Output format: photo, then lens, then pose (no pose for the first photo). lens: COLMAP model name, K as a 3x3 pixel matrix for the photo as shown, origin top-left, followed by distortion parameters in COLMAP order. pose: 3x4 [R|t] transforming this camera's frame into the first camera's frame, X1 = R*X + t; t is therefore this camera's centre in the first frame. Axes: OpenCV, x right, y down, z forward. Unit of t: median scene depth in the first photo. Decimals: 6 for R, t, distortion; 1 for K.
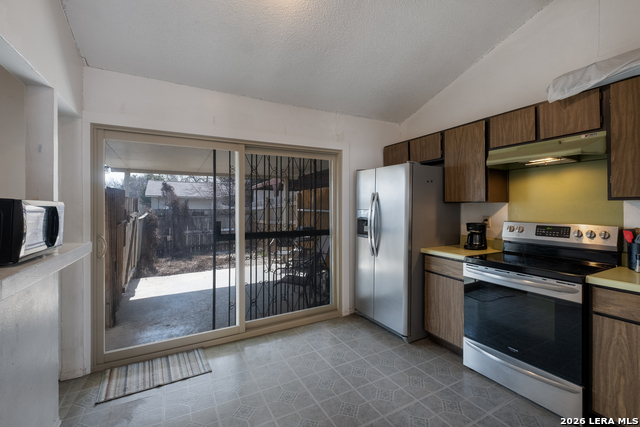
lens RADIAL K [[278.8, 0, 318.9], [0, 278.8, 205.3], [0, 0, 1]] dist [0.001267, 0.000074]
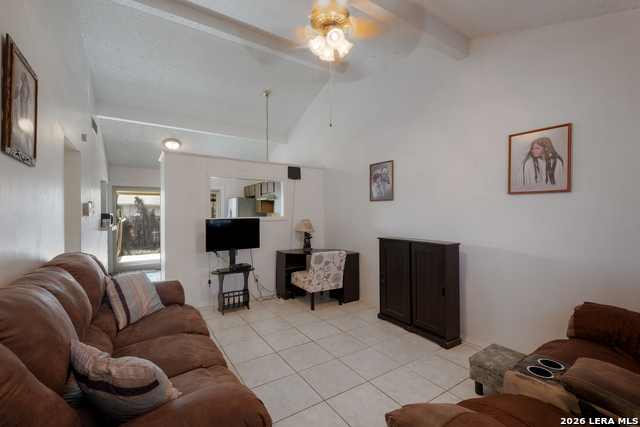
lens RADIAL K [[274.8, 0, 320.0], [0, 274.8, 213.5], [0, 0, 1]] dist [-0.004131, -0.000442]
pose [[0.995305, -0.002009, 0.096767, 1.158497], [0.001518, 0.999986, 0.005149, -0.013158], [-0.096776, -0.004978, 0.995294, -2.325589]]
